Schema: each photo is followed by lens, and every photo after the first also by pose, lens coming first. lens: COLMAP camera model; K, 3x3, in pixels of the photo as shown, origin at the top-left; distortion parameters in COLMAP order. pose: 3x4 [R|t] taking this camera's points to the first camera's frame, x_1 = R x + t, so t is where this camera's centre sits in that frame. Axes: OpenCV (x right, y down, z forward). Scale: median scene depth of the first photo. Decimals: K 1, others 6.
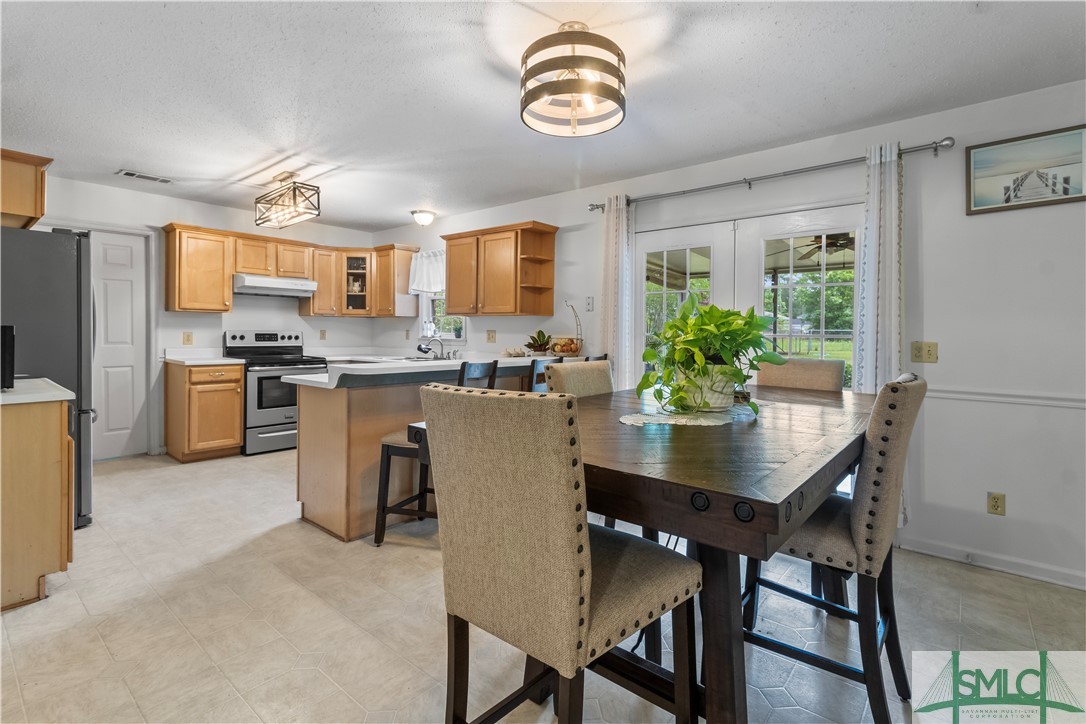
lens RADIAL K [[508.7, 0, 546.5], [0, 508.7, 336.1], [0, 0, 1]] dist [0.005688, -0.001494]
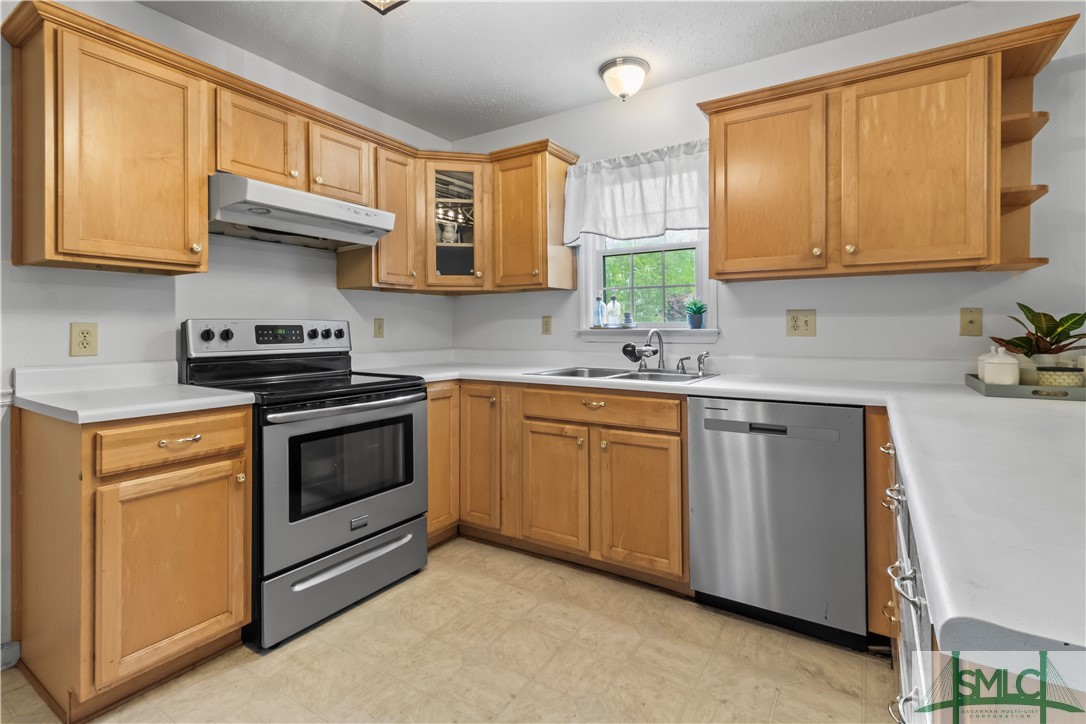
lens RADIAL K [[508.7, 0, 552.5], [0, 508.7, 325.5], [0, 0, 1]] dist [0.005688, -0.001494]
pose [[0.989822, -0.015949, 0.141411, -0.398429], [0.017355, 0.999811, -0.008712, 0.003148], [-0.141246, 0.011077, 0.989913, 0.556591]]
